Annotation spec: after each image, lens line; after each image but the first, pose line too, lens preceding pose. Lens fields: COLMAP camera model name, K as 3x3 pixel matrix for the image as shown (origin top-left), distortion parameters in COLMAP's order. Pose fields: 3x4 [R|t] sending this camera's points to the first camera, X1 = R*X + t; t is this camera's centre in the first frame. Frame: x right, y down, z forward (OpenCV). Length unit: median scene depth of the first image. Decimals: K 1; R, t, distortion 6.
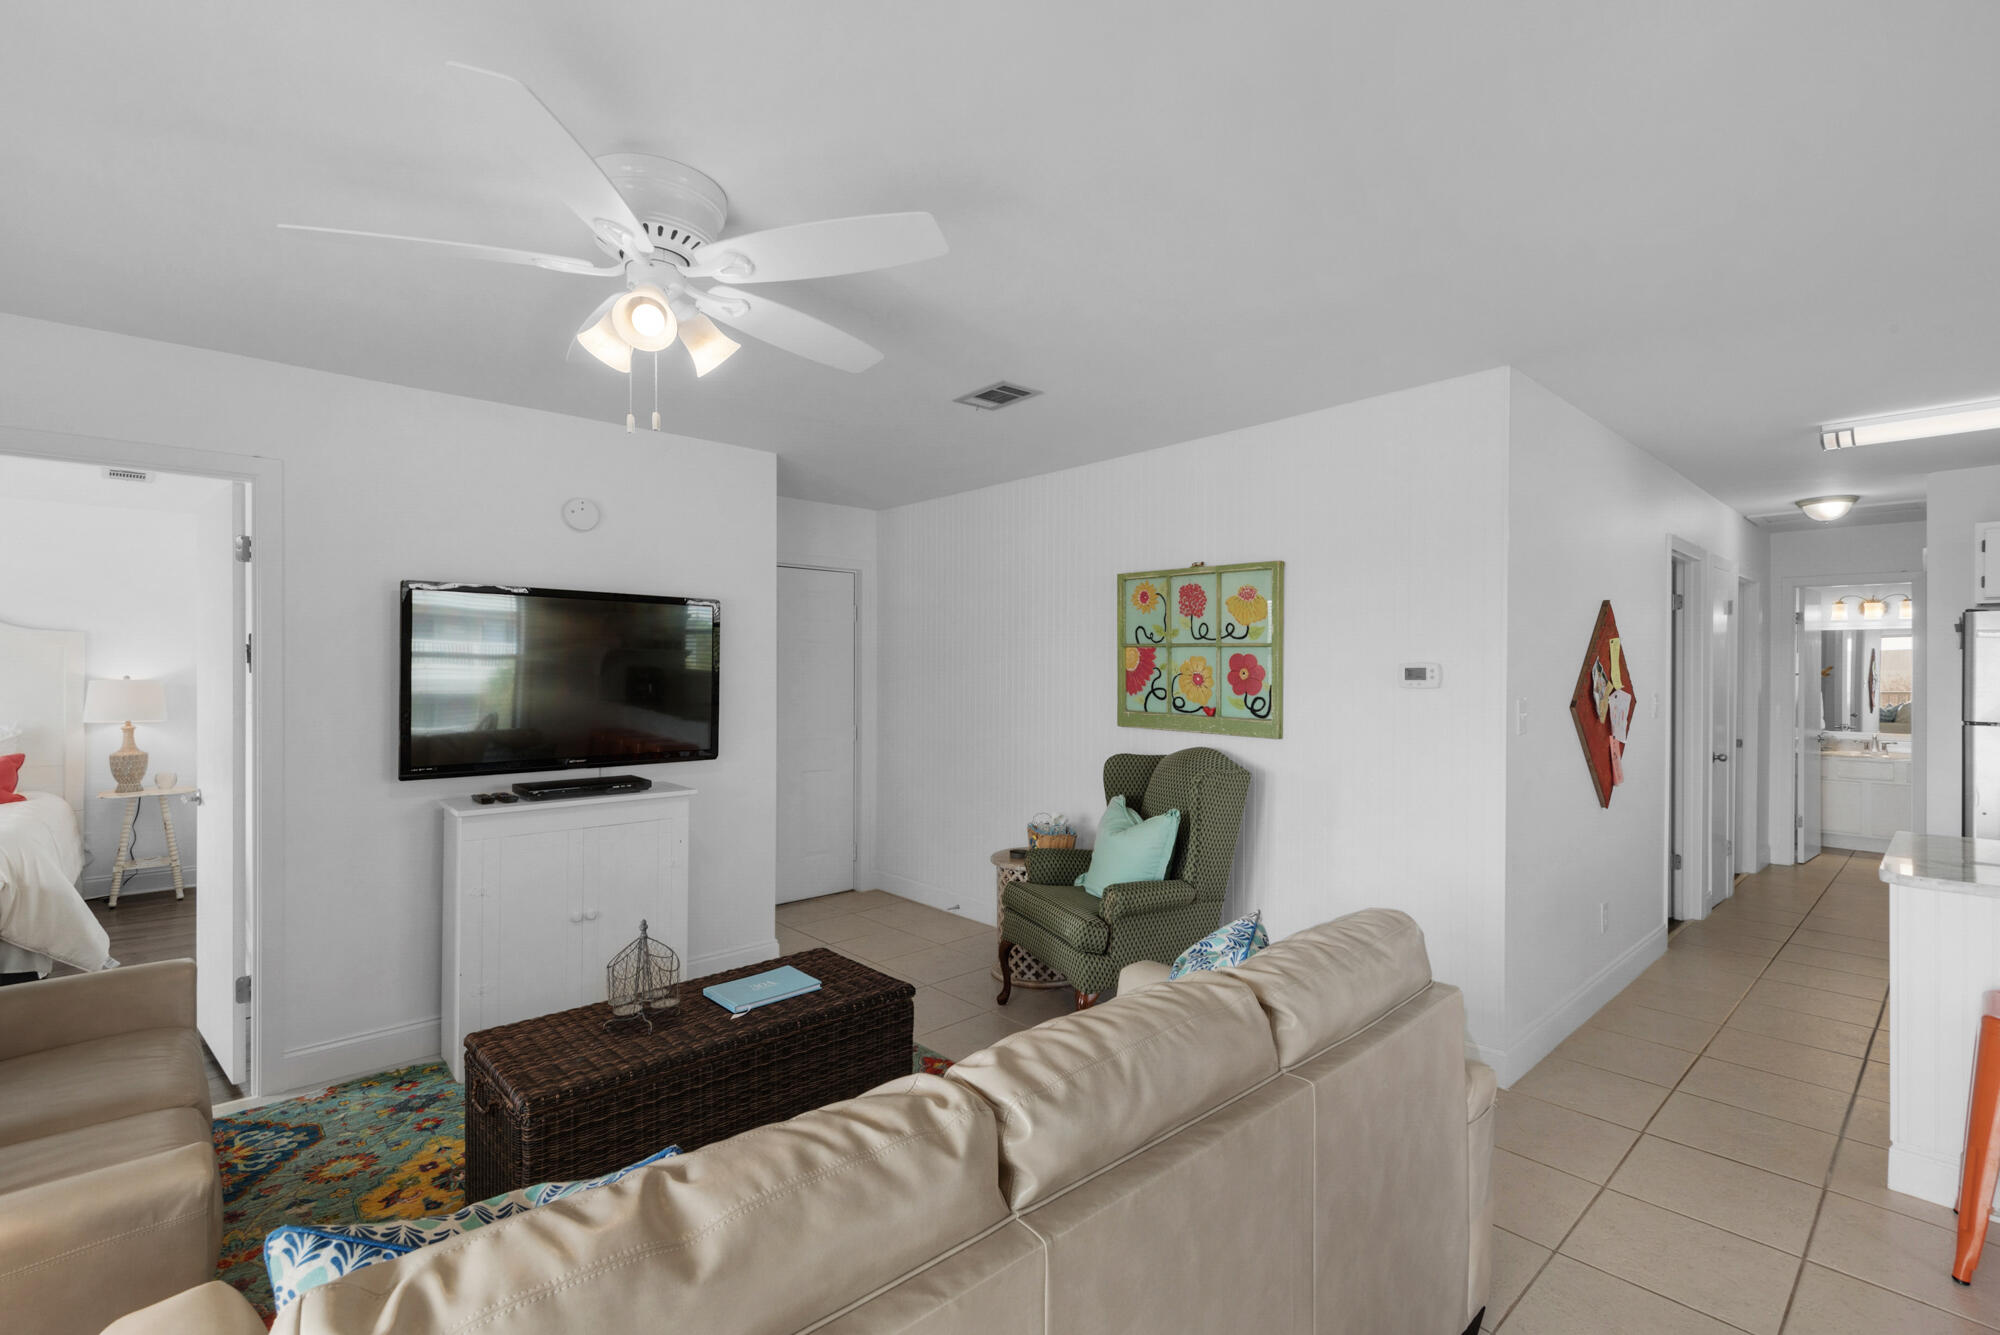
lens RADIAL K [[889.6, 0, 1000.0], [0, 889.6, 667.5], [0, 0, 1]] dist [0.002093, 0.000101]
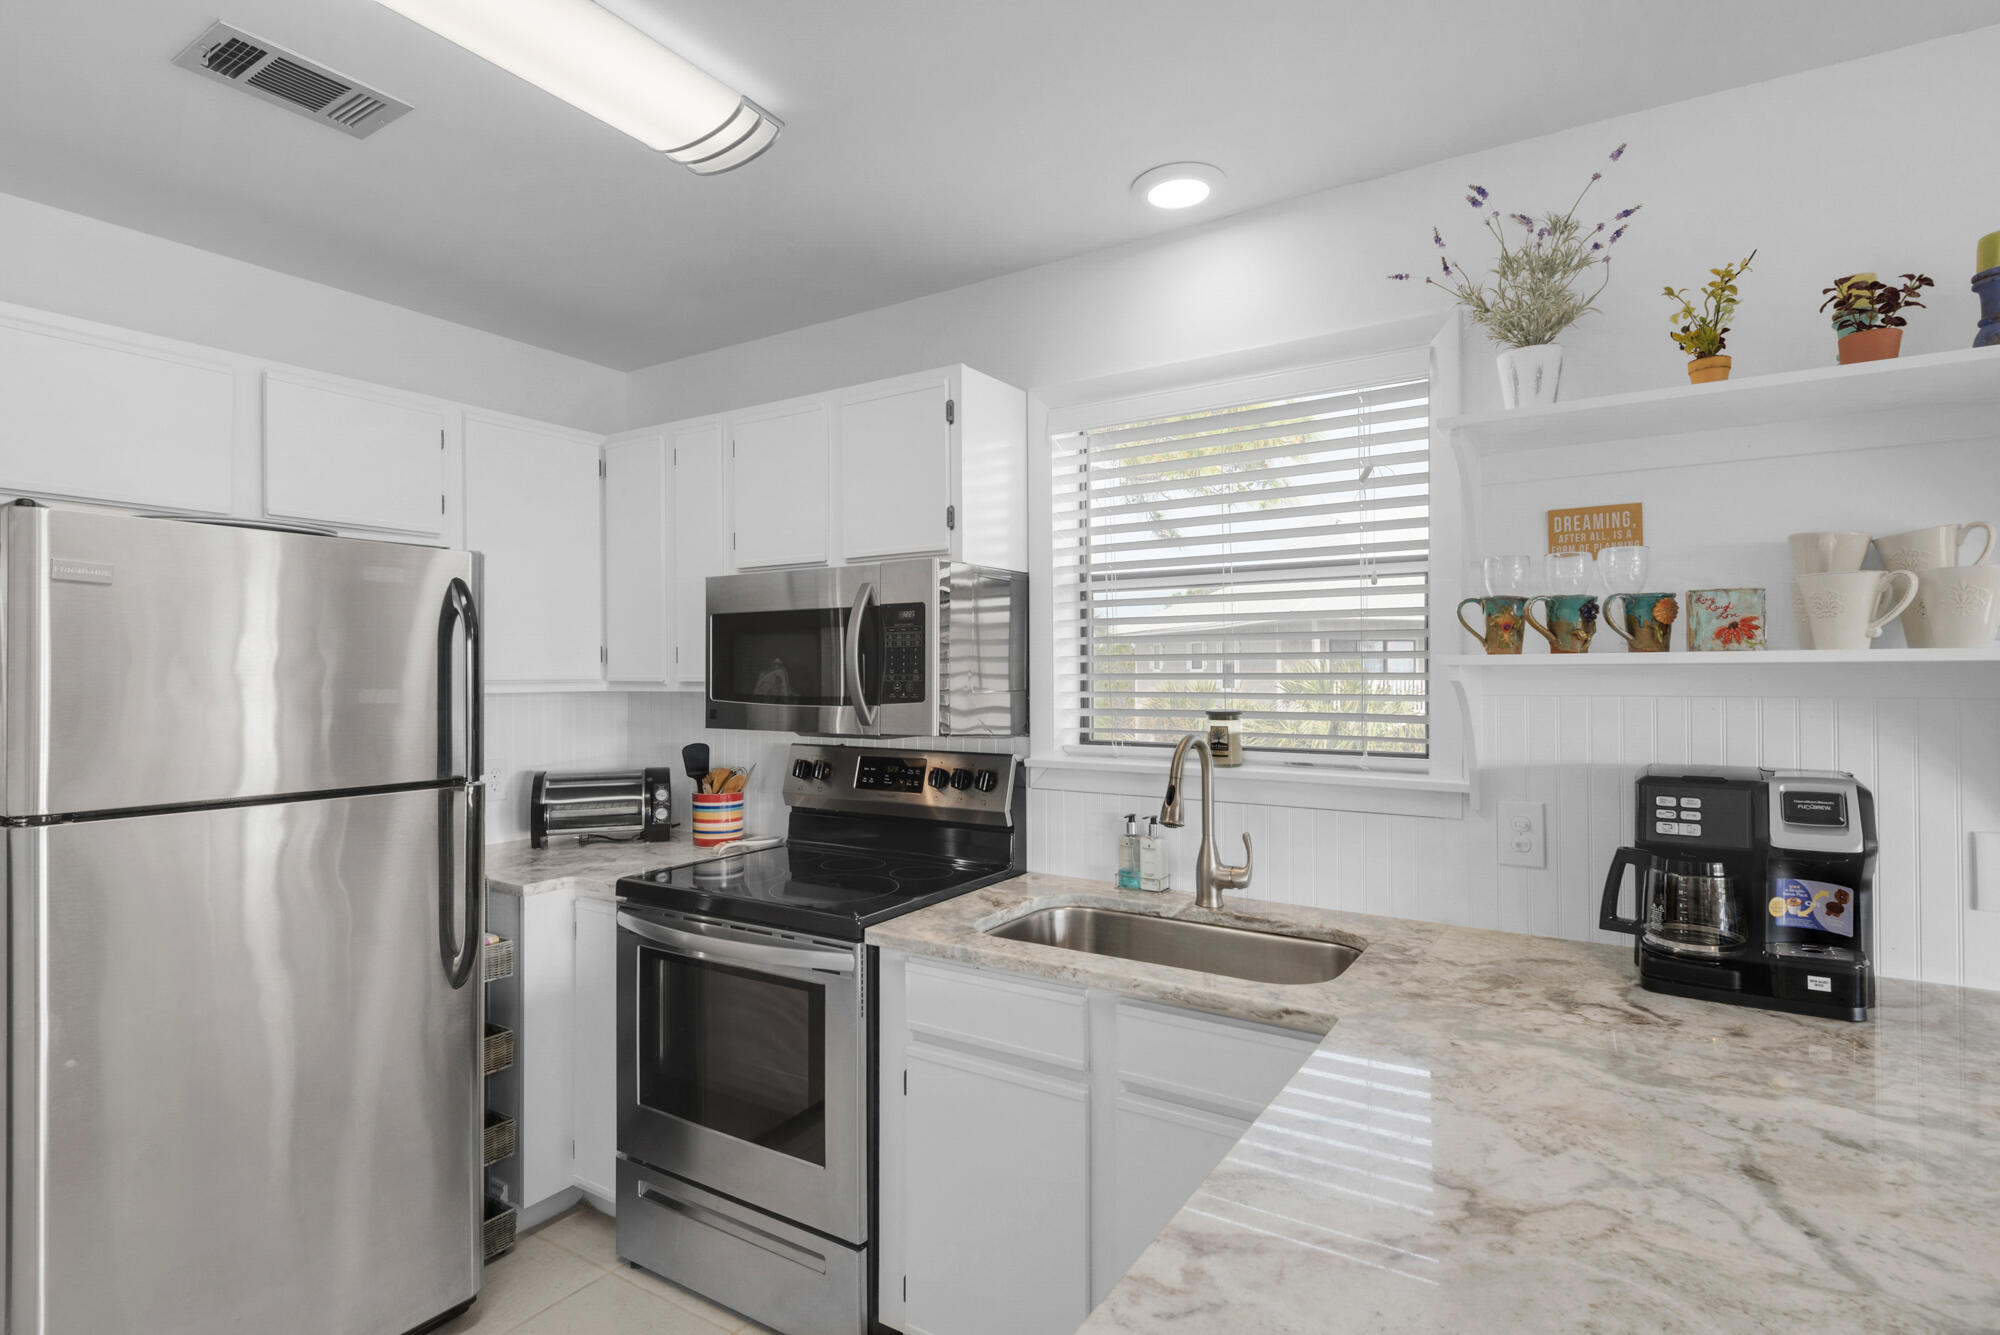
lens RADIAL K [[1006.7, 0, 1000.0], [0, 1006.7, 667.5], [0, 0, 1]] dist [0.021759, -0.019403]
pose [[-0.244884, -0.003402, 0.969546, 0.652676], [-0.000622, 0.999994, 0.003352, -0.000567], [-0.969552, 0.000218, -0.244885, 0.771606]]
